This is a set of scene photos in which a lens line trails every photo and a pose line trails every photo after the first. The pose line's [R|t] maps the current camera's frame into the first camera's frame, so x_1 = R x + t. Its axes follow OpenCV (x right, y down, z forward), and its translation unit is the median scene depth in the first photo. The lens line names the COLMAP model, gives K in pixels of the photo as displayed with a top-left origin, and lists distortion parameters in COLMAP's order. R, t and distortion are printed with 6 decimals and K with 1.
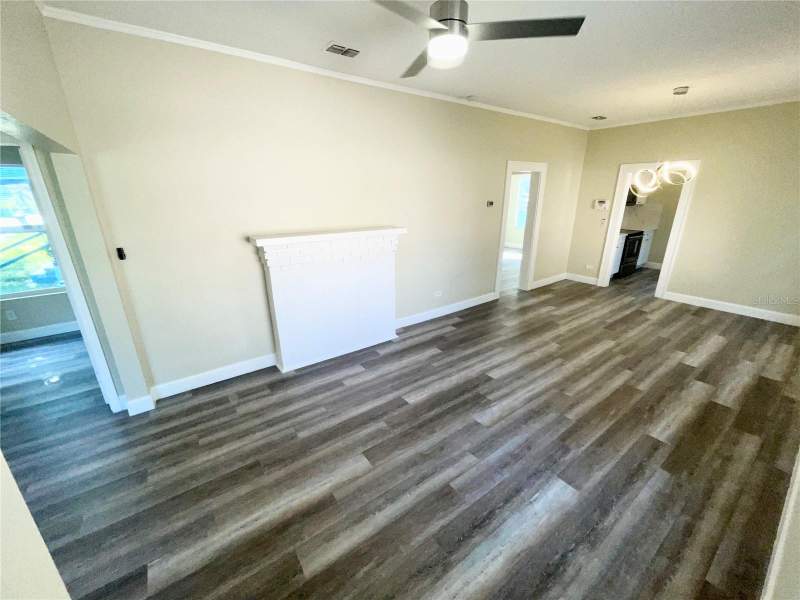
lens RADIAL K [[323.9, 0, 400.0], [0, 323.9, 298.2], [0, 0, 1]] dist [-0.007555, 0.000940]
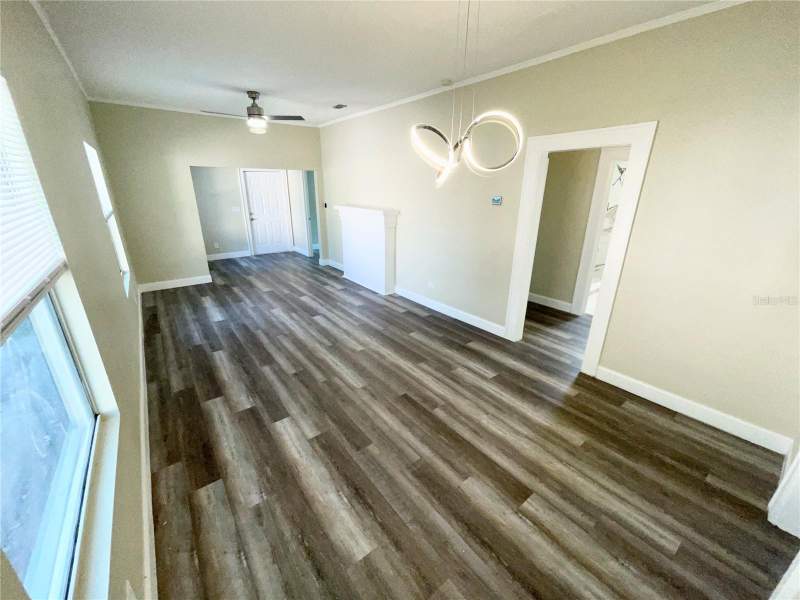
lens RADIAL K [[323.9, 0, 400.5], [0, 323.9, 301.7], [0, 0, 1]] dist [-0.007555, 0.000940]
pose [[0.031526, 0.348083, -0.936934, 1.578053], [-0.315429, 0.892960, 0.321133, -0.382692], [0.948425, 0.285412, 0.137947, 1.125672]]
